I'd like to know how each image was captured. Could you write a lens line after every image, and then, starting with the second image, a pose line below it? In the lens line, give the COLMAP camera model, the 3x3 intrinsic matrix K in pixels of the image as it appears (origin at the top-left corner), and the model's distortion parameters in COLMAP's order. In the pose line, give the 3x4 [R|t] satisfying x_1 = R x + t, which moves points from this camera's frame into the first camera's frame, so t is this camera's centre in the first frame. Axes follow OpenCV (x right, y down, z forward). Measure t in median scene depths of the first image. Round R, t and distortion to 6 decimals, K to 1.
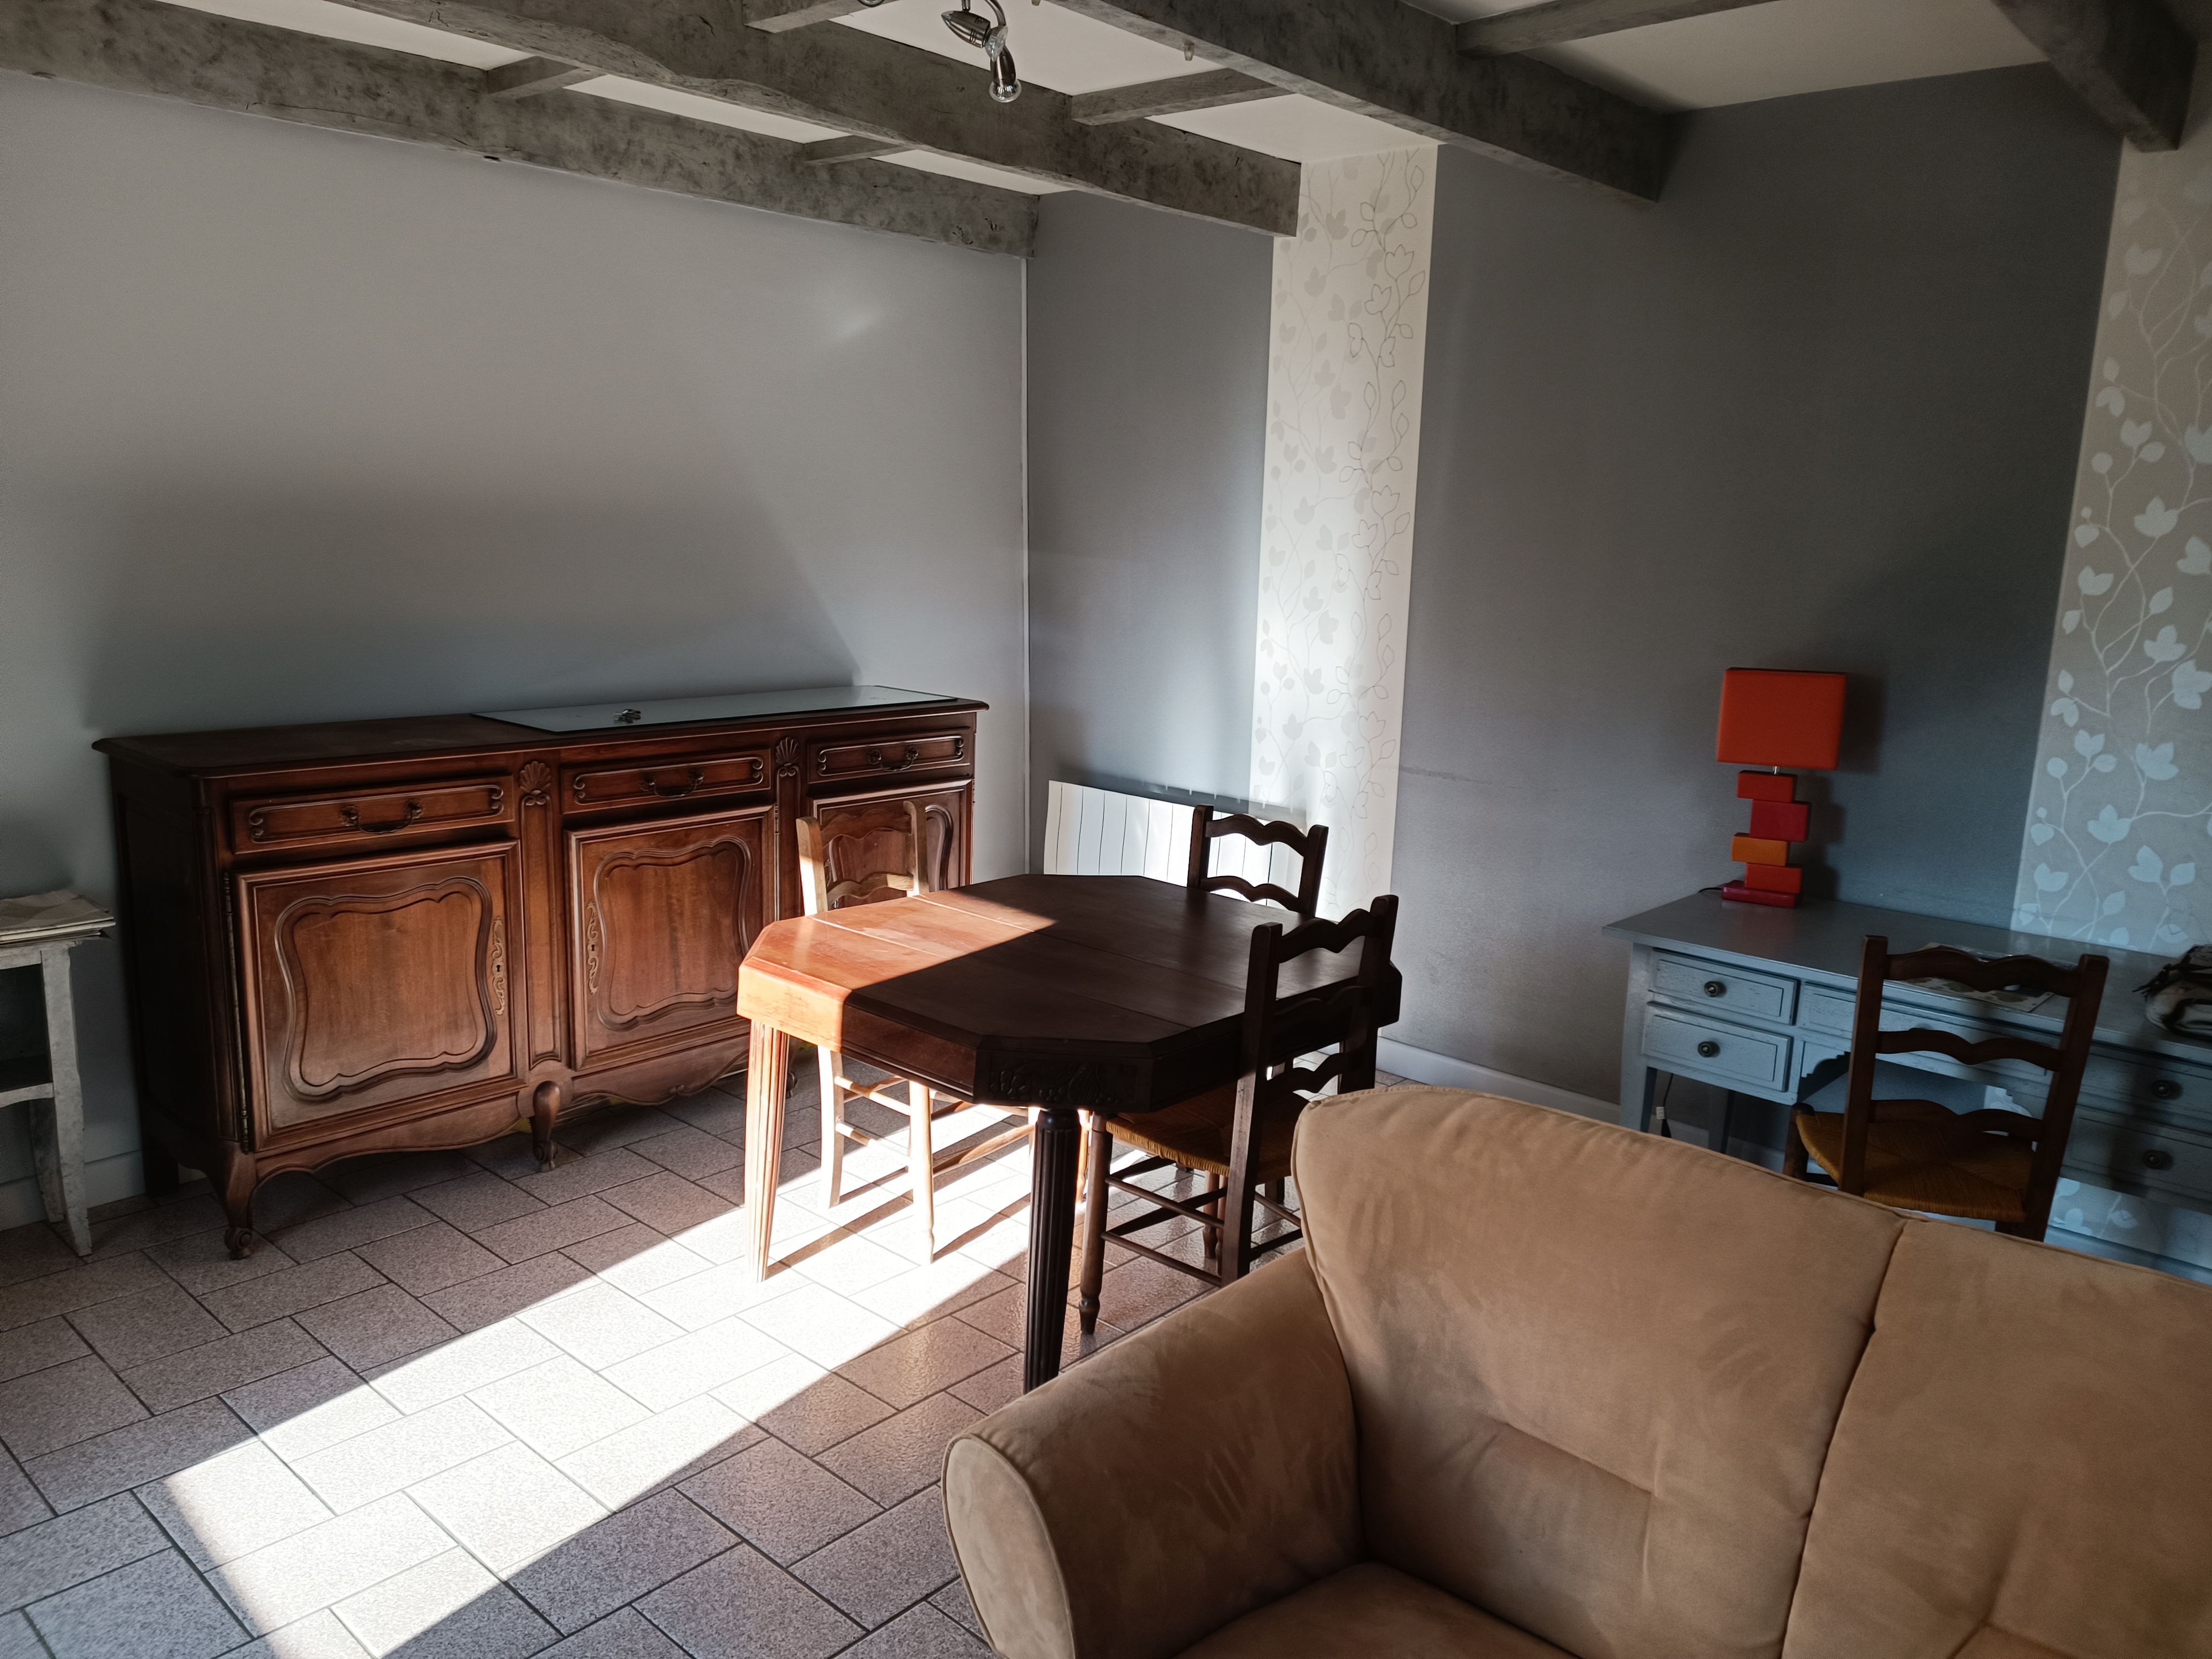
lens RADIAL K [[1586.6, 0, 1112.6], [0, 1586.6, 837.1], [0, 0, 1]] dist [0.060977, -0.057744]
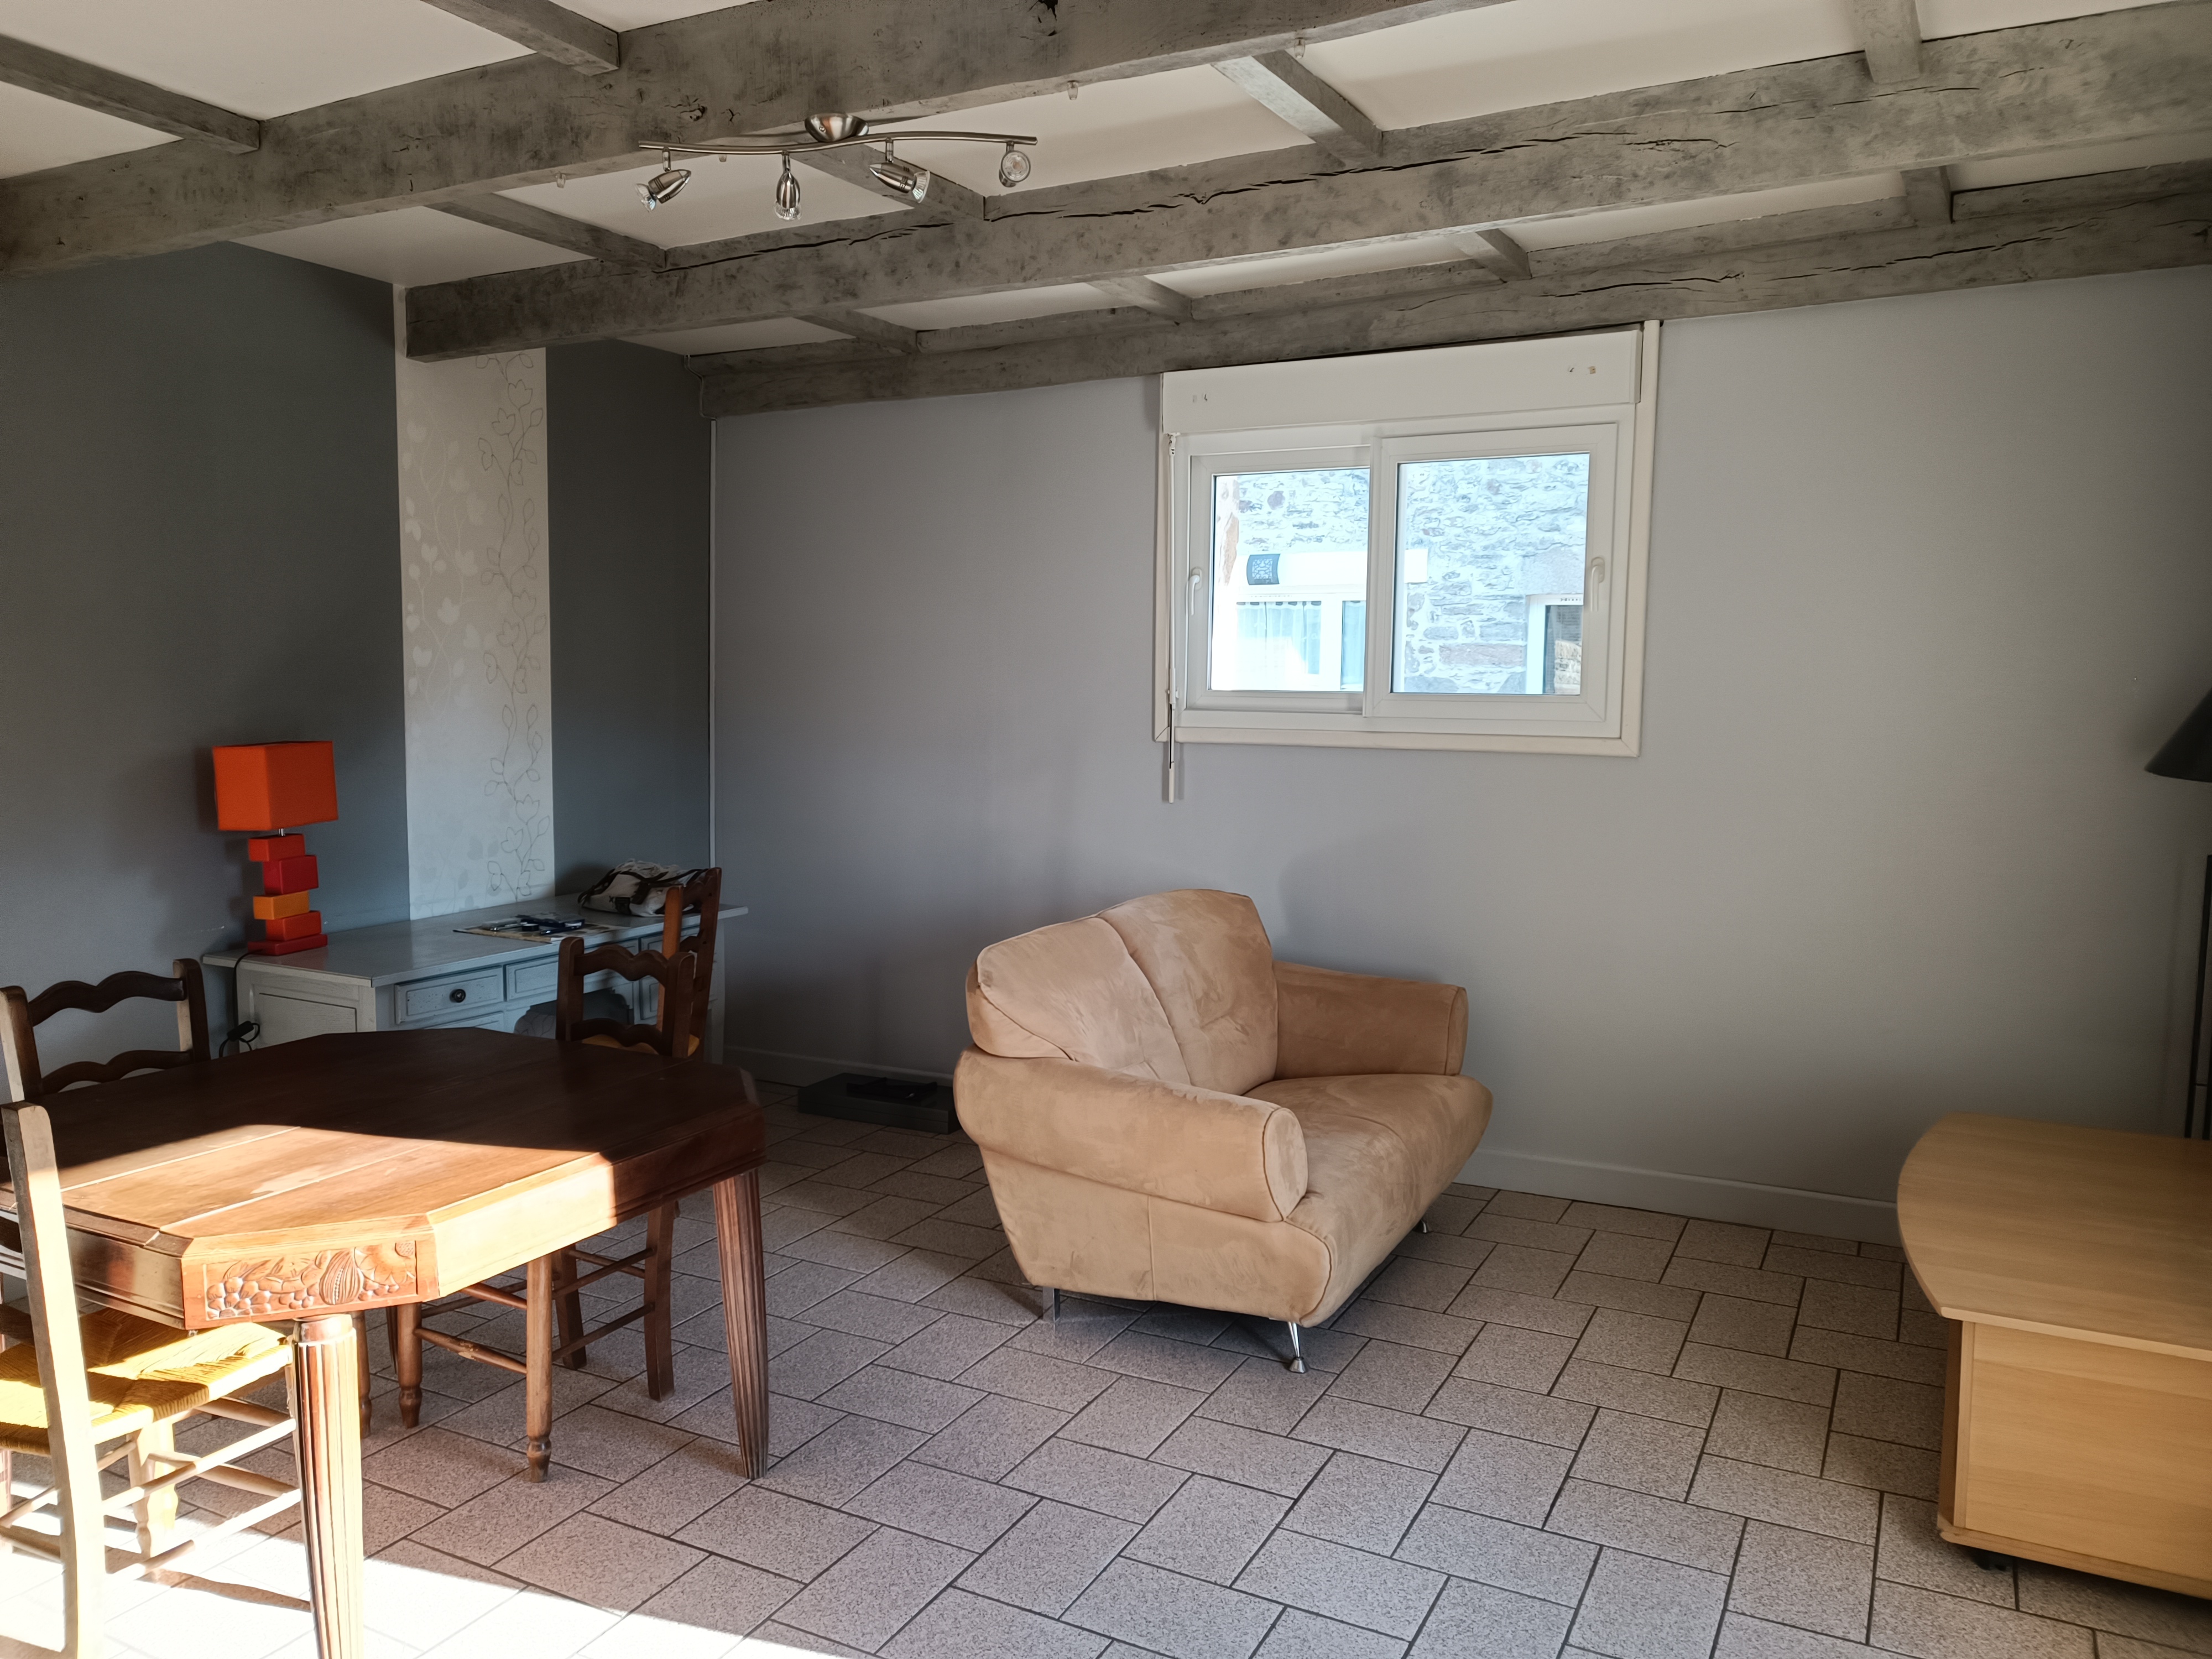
lens RADIAL K [[1586.6, 0, 1094.4], [0, 1586.6, 825.3], [0, 0, 1]] dist [0.060977, -0.057744]
pose [[-0.230801, -0.125481, 0.964876, -0.895547], [0.187305, 0.967372, 0.170609, -0.147474], [-0.954803, 0.220103, -0.199767, 0.767120]]
